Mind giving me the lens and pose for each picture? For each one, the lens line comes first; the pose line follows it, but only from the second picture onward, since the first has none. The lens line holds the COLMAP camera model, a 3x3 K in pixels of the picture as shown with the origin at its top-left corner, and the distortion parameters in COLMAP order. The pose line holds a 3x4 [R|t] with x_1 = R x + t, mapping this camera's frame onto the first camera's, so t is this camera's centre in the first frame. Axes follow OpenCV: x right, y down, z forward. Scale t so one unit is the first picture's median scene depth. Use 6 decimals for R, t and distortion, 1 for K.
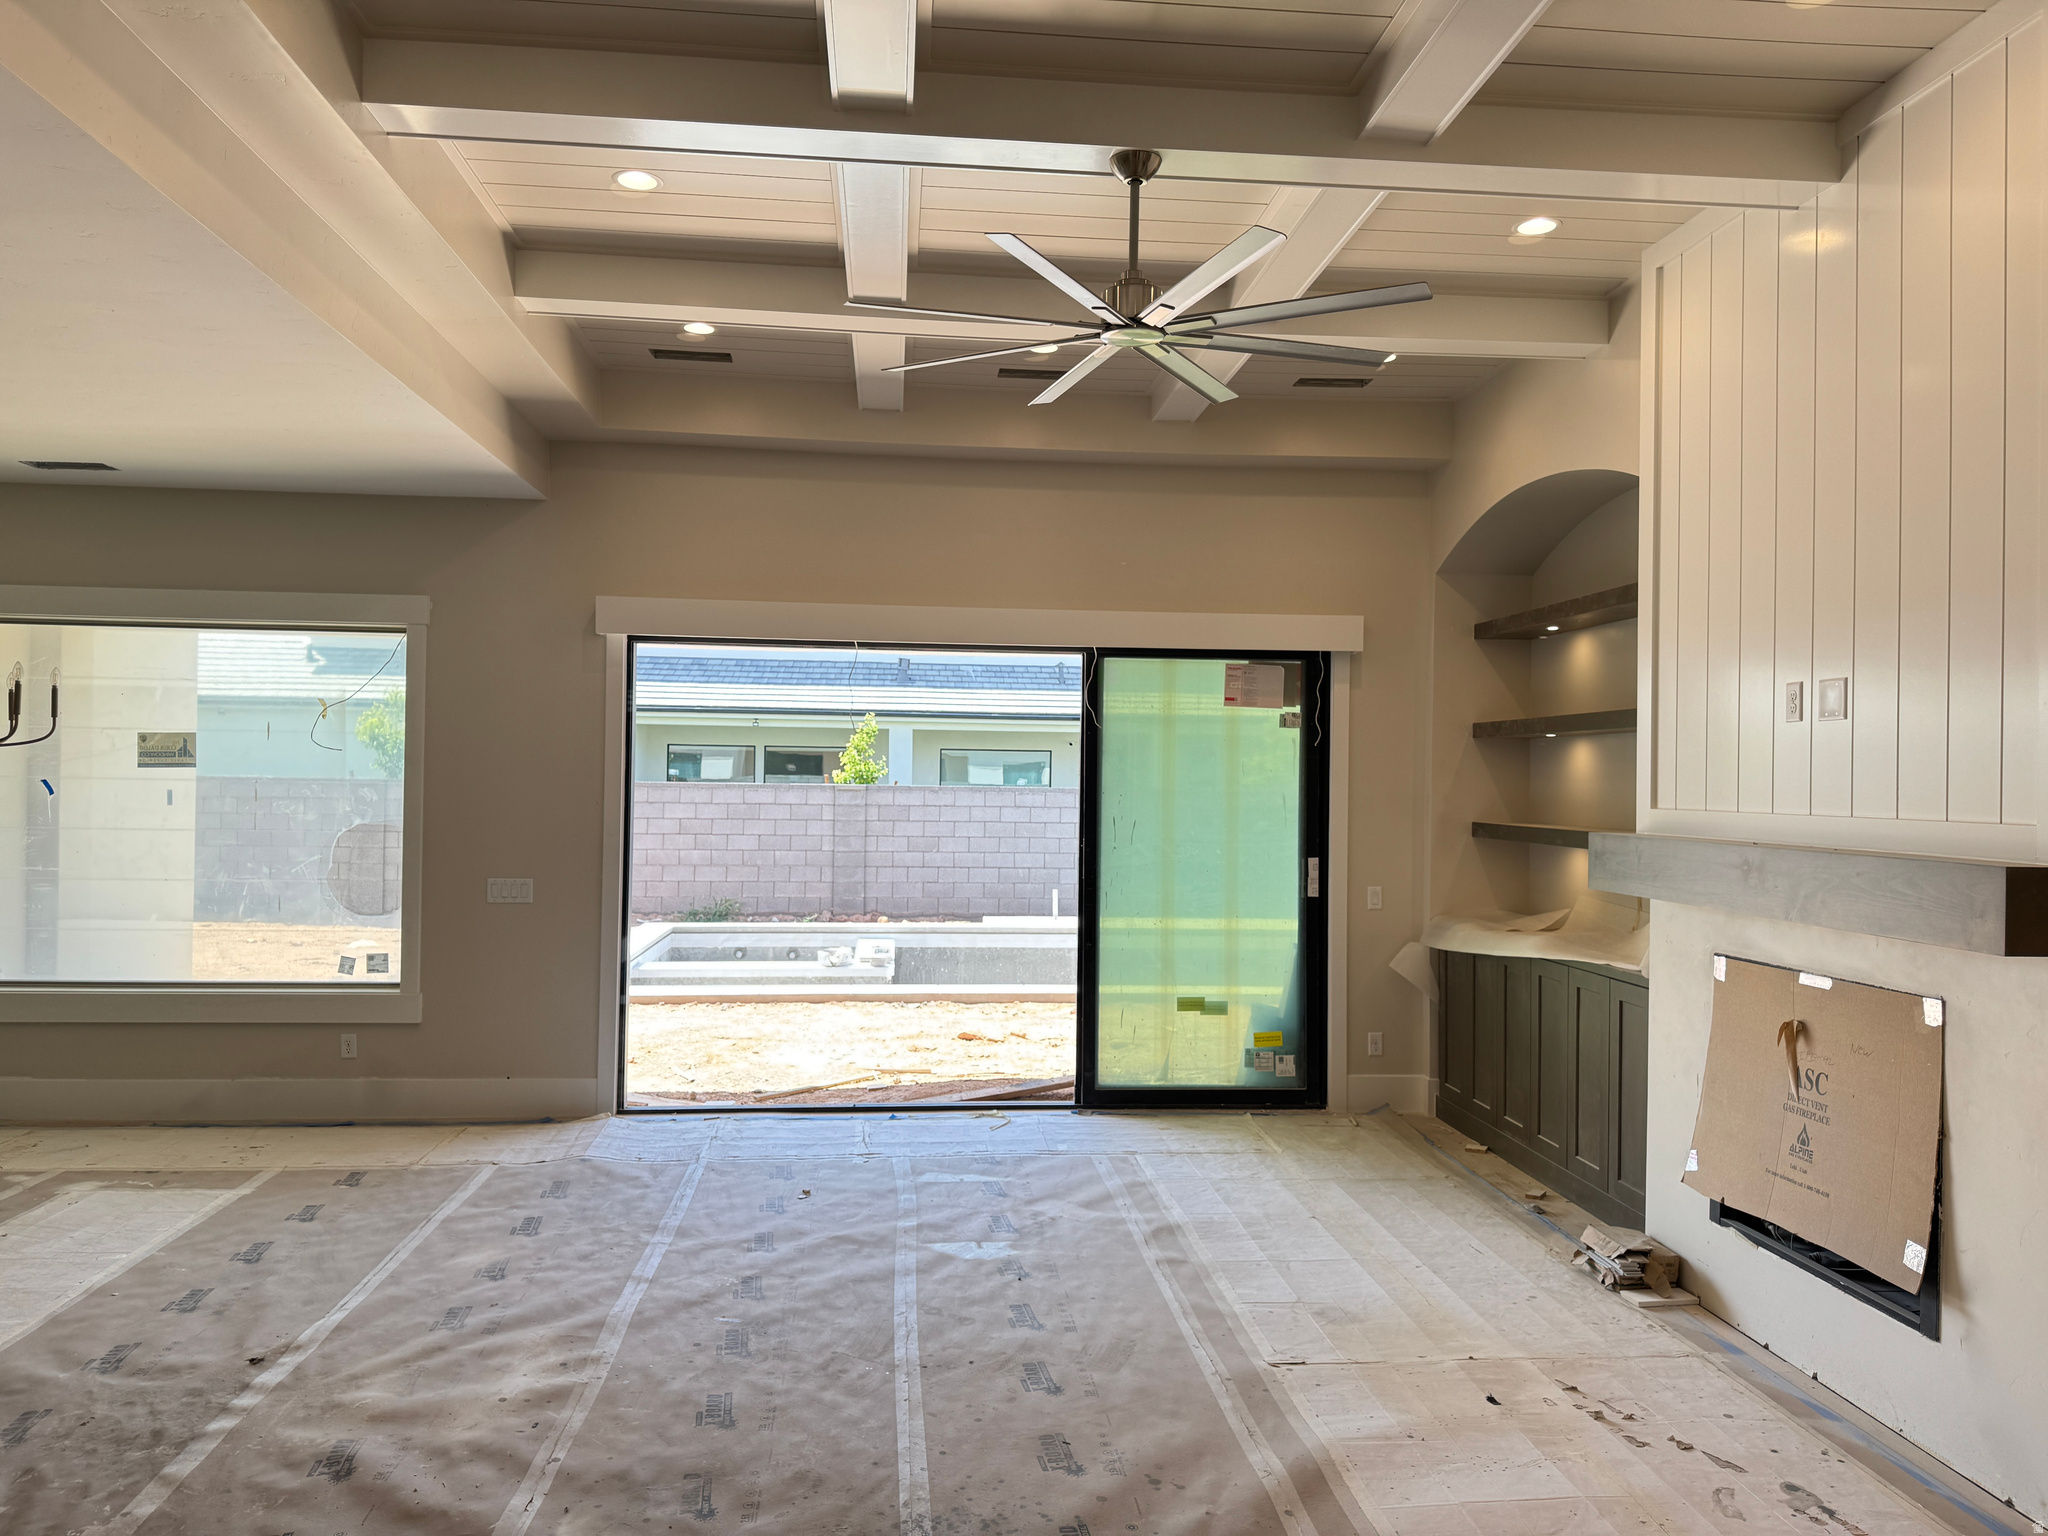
lens RADIAL K [[1402.0, 0, 1023.2], [0, 1402.0, 764.5], [0, 0, 1]] dist [0.075958, -0.117420]
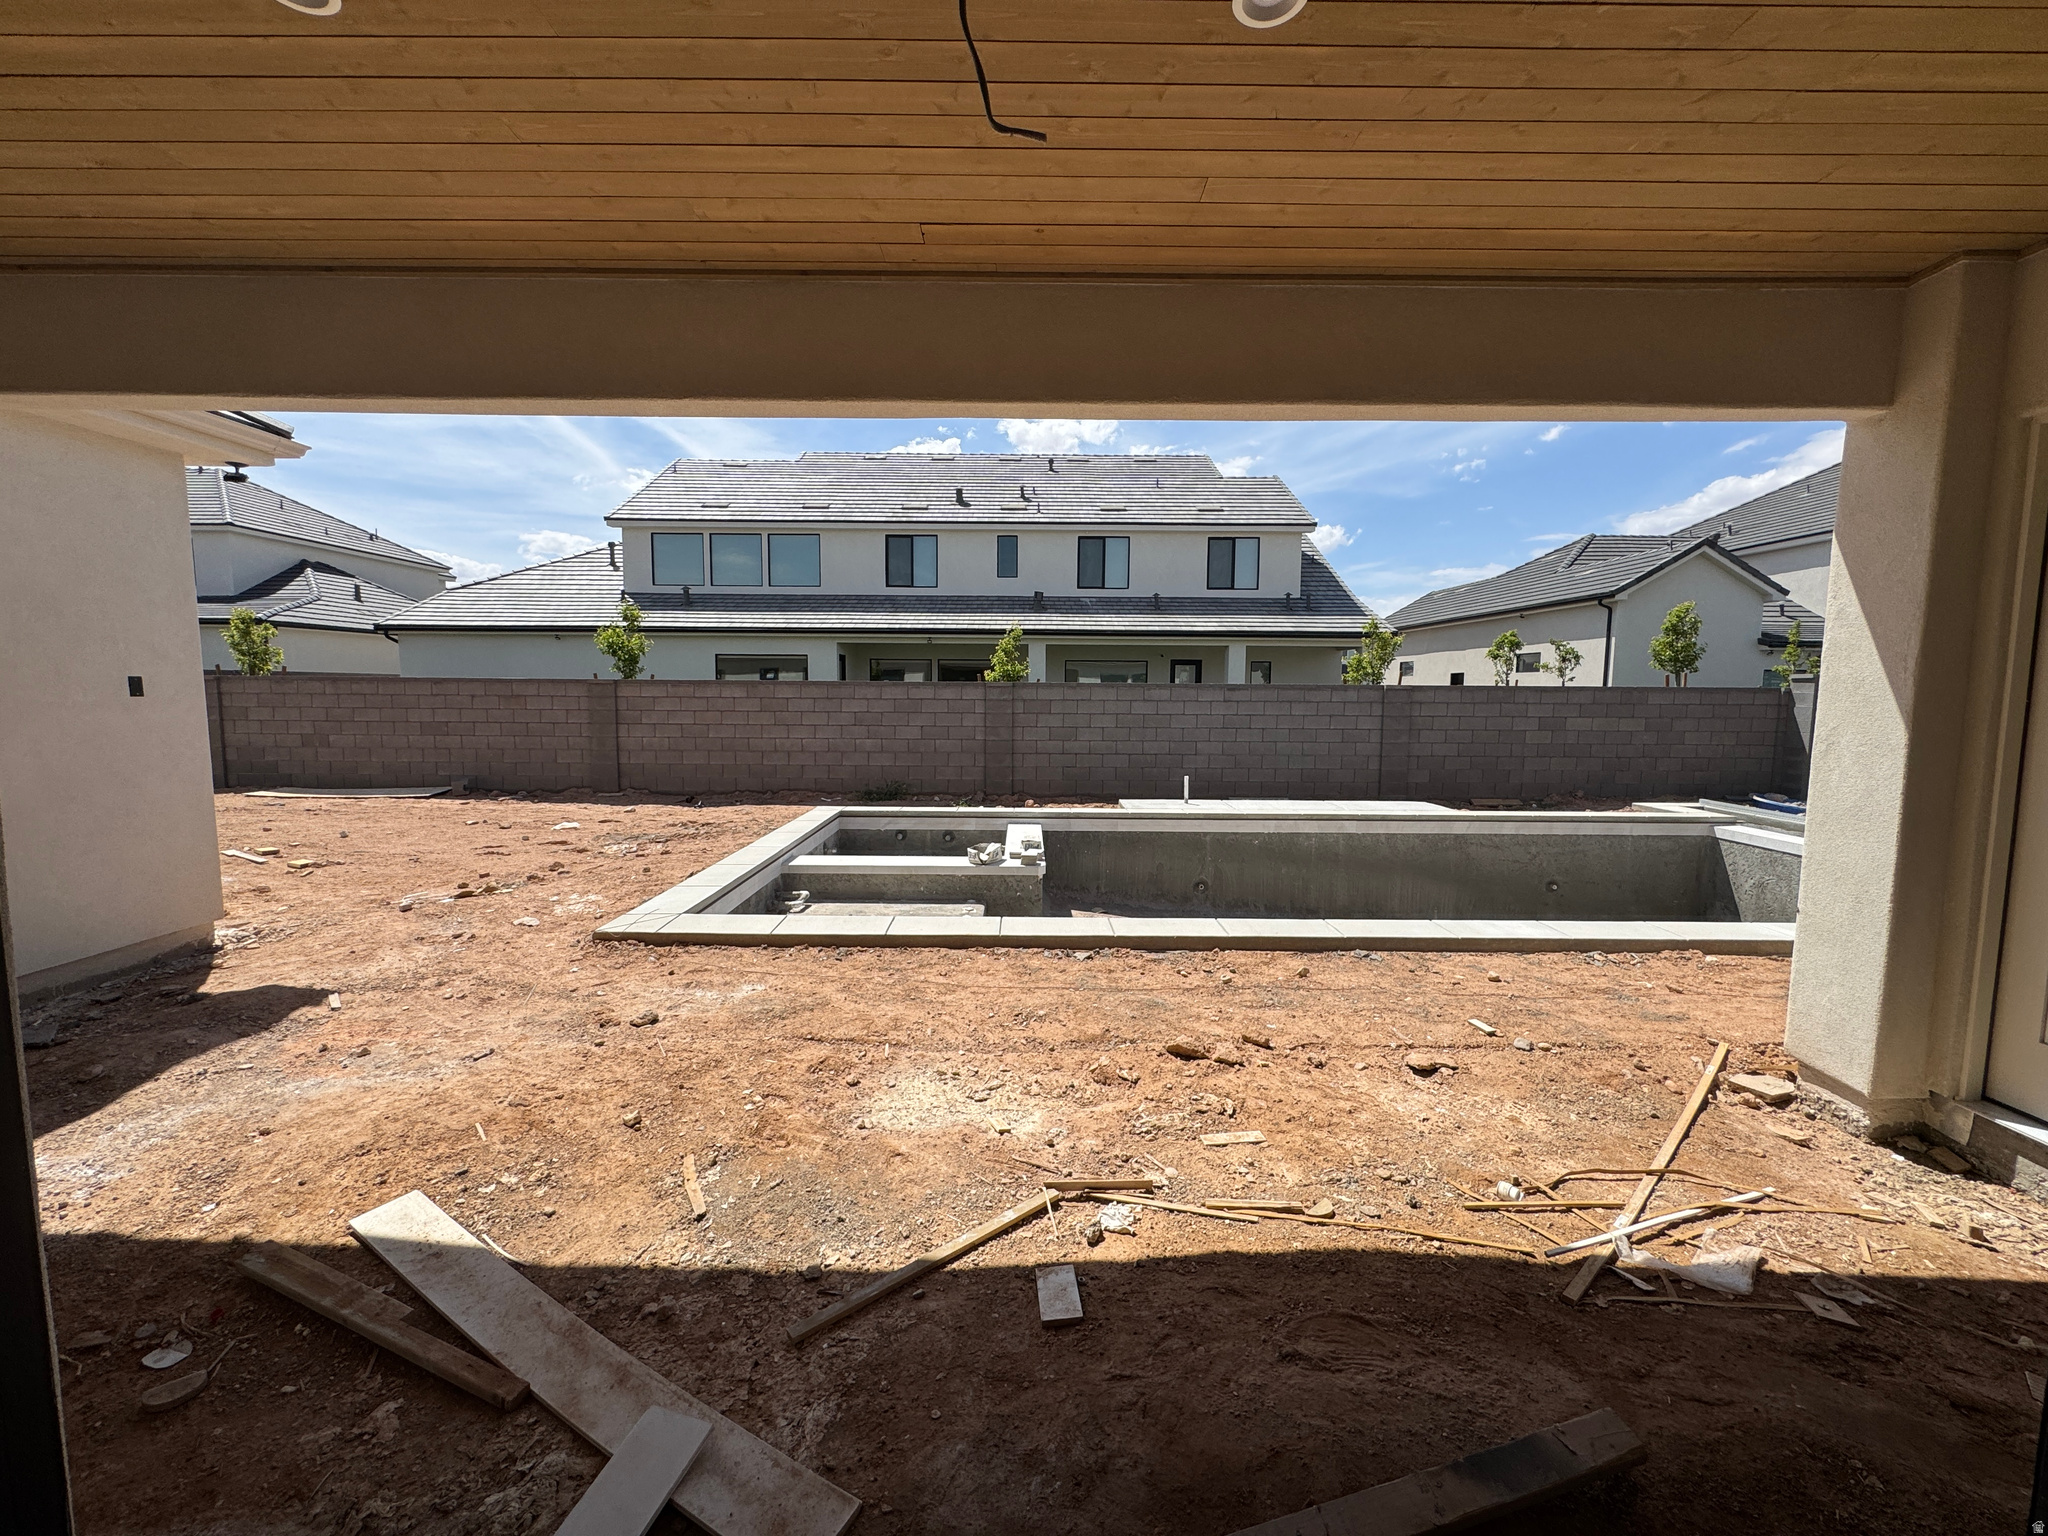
lens RADIAL K [[818.7, 0, 1025.8], [0, 818.7, 763.8], [0, 0, 1]] dist [-0.001548, -0.000115]
pose [[0.995783, 0.002176, -0.091711, -0.040415], [0.007297, 0.994673, 0.102825, 0.012311], [0.091446, -0.103061, 0.990463, 0.336276]]
